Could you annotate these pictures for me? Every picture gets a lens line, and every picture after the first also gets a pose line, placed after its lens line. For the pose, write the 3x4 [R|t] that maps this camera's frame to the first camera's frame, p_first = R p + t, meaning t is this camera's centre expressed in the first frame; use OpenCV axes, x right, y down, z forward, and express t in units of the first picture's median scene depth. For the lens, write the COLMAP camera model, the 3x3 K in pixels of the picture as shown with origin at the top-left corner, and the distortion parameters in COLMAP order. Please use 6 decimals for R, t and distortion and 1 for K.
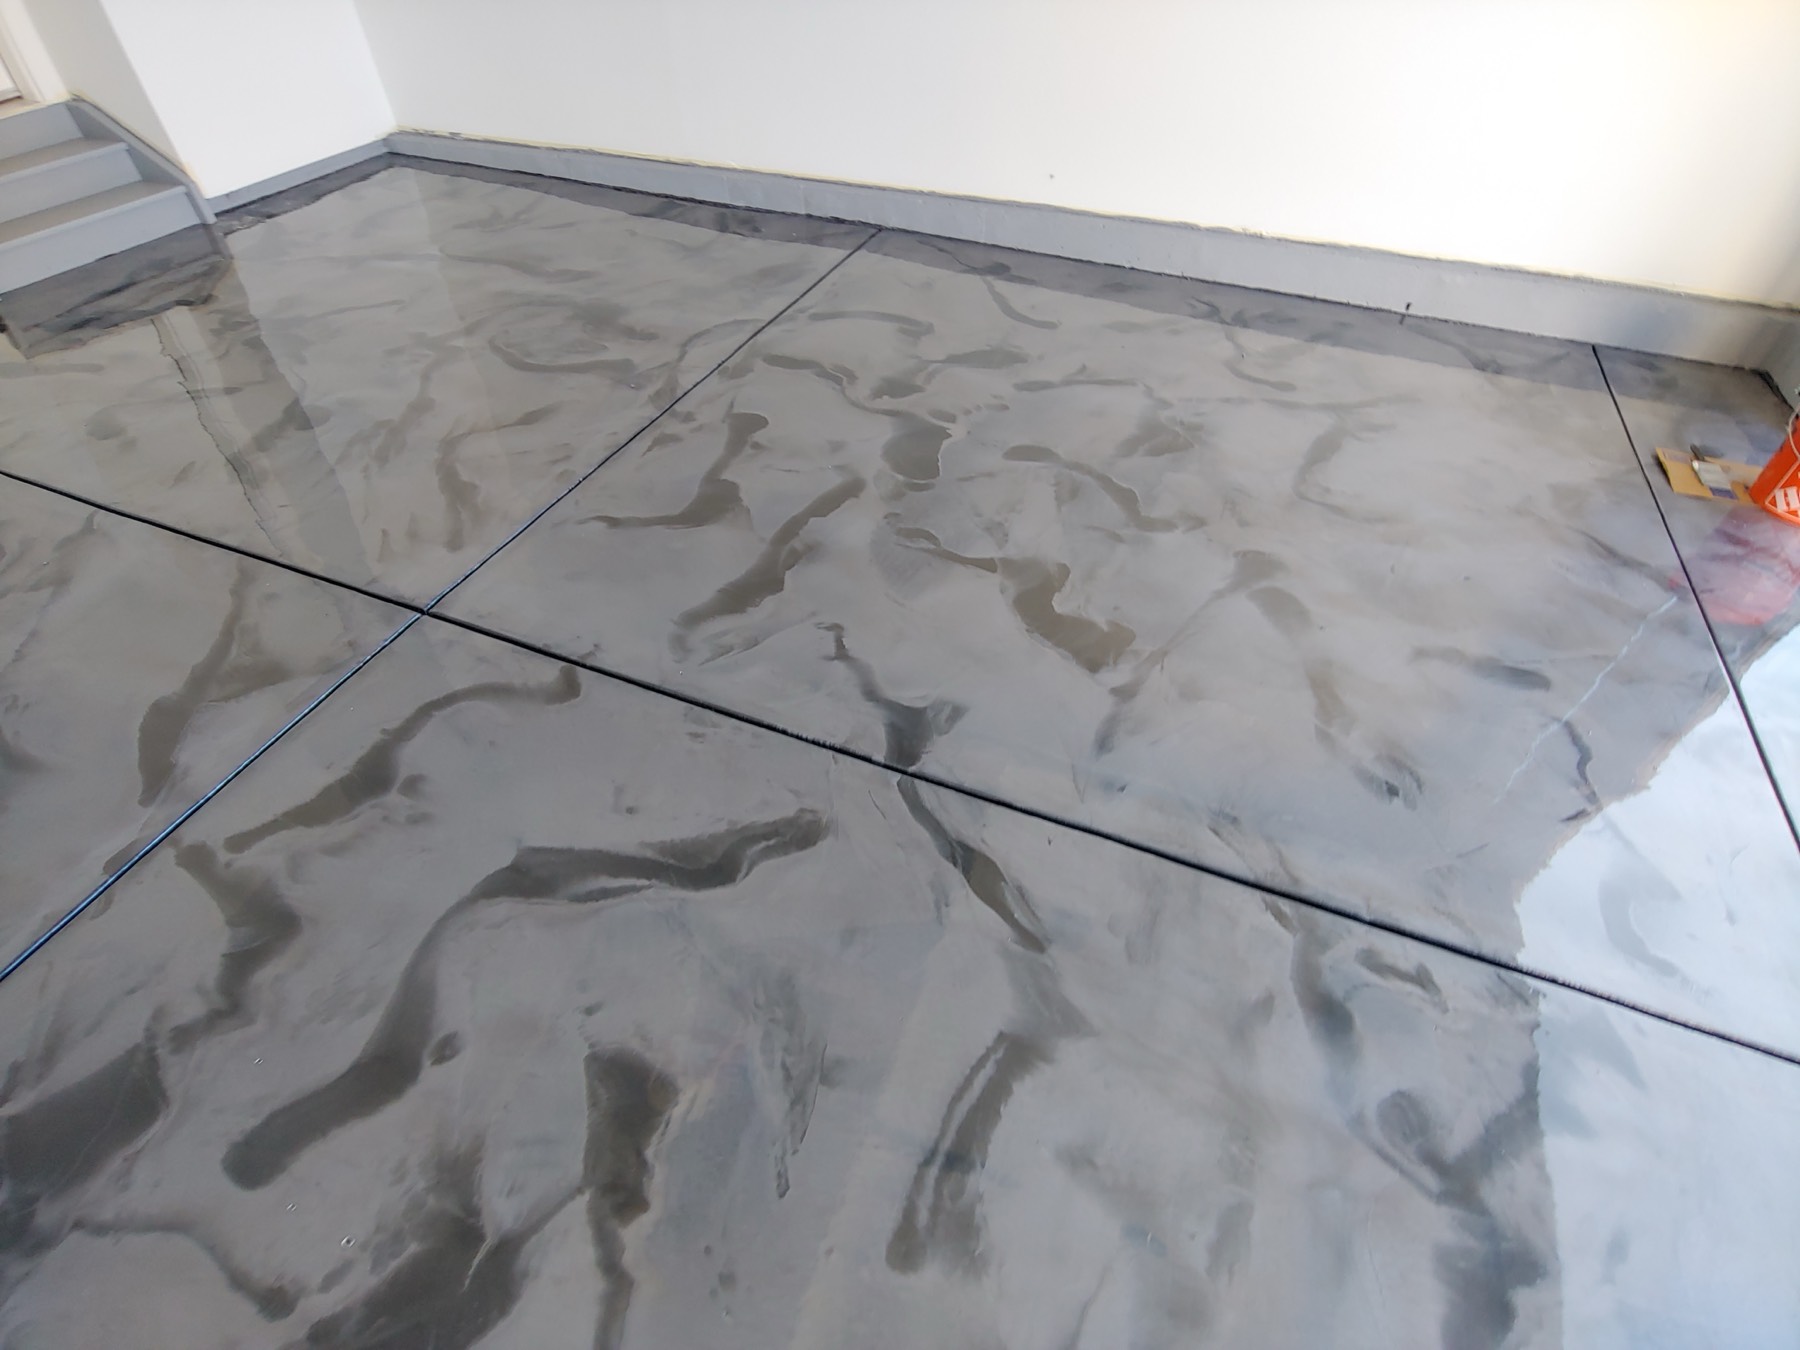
lens RADIAL K [[847.1, 0, 892.1], [0, 847.1, 683.1], [0, 0, 1]] dist [-0.016100, 0.000855]
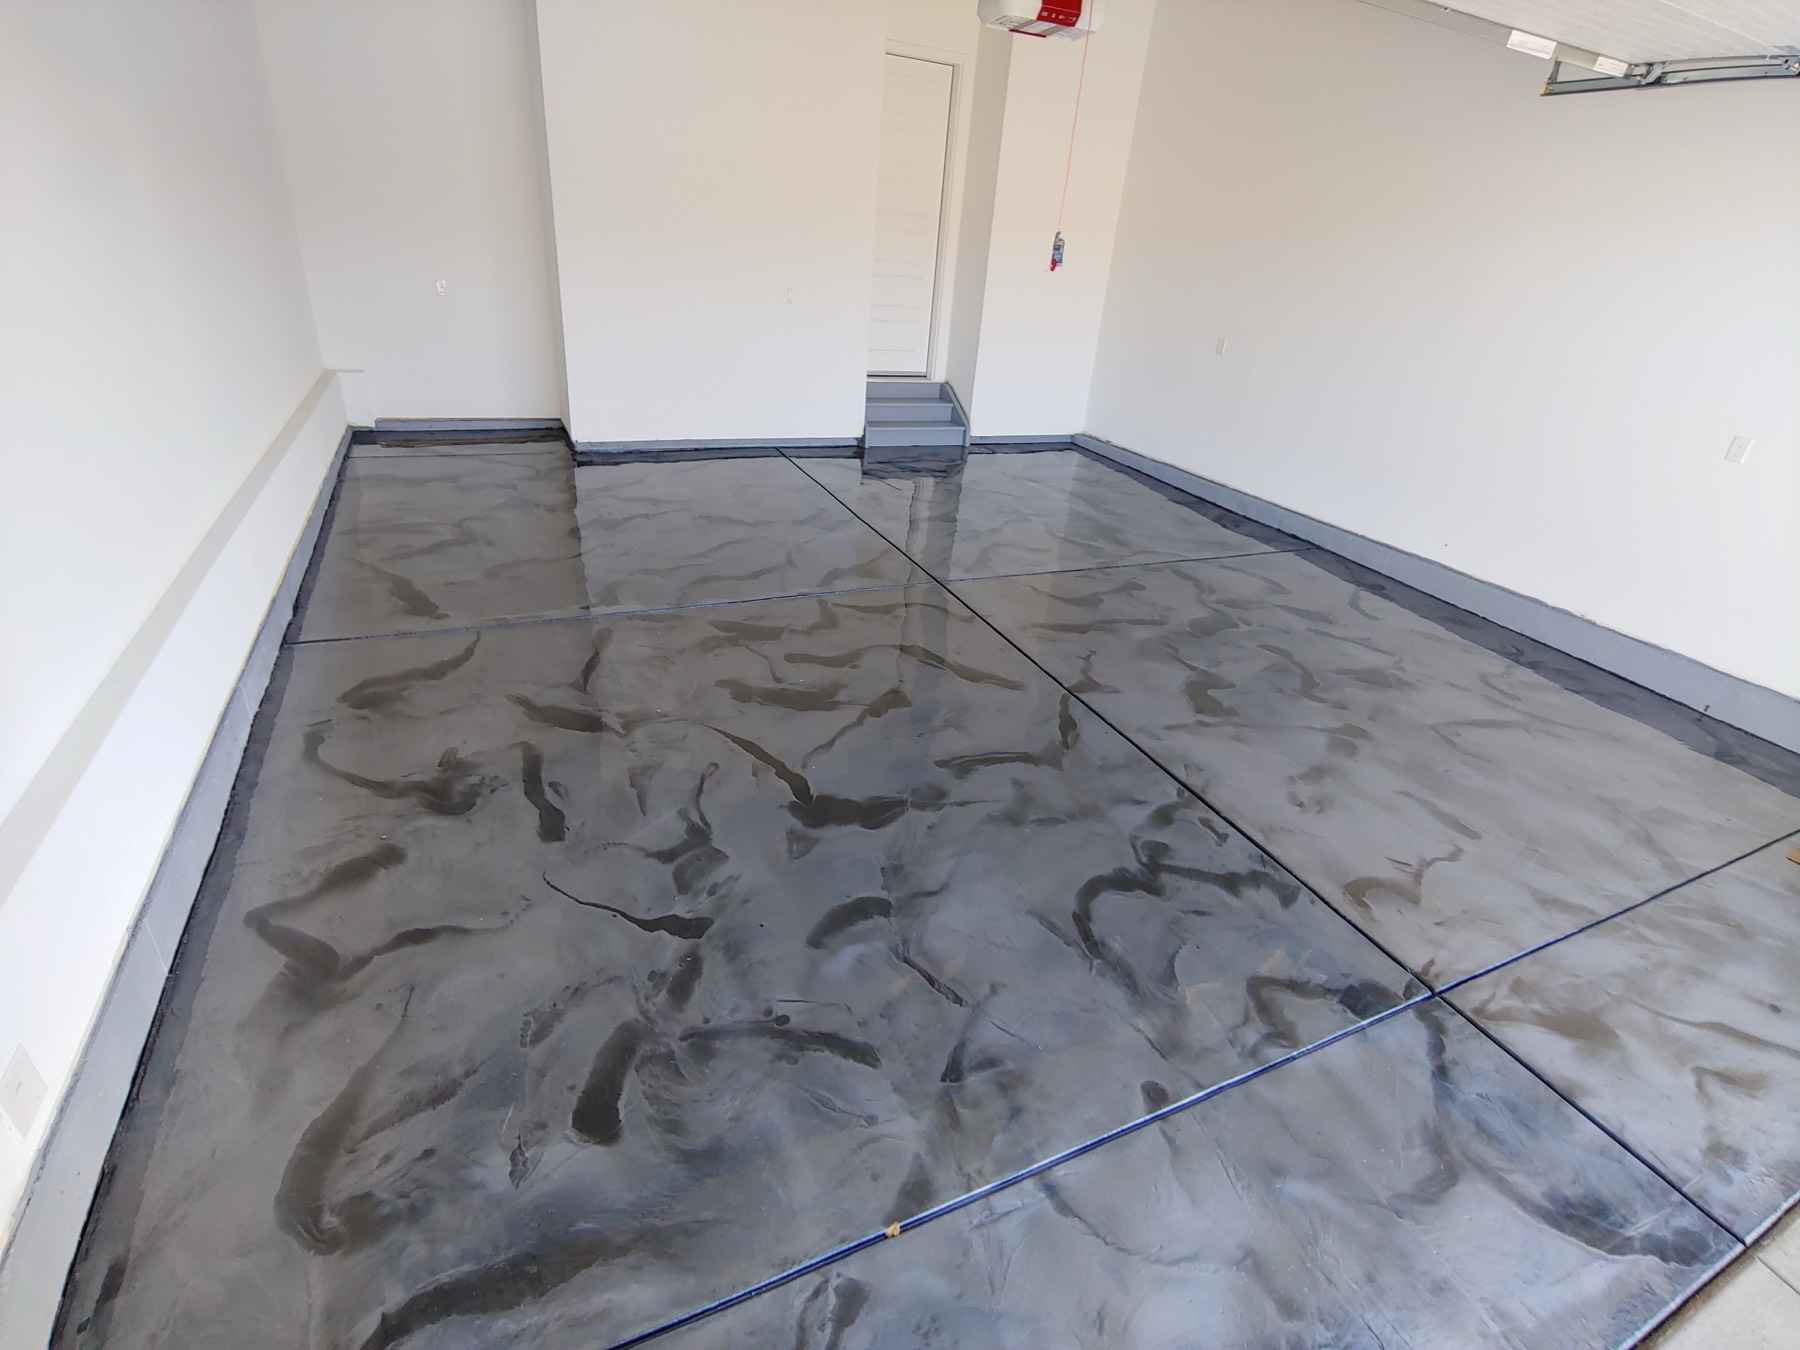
lens RADIAL K [[847.1, 0, 903.3], [0, 847.1, 676.0], [0, 0, 1]] dist [-0.016100, 0.000855]
pose [[0.725251, 0.363137, -0.584929, 0.575766], [-0.546006, 0.820894, -0.167361, 0.404737], [0.419390, 0.440754, 0.793629, -0.525212]]
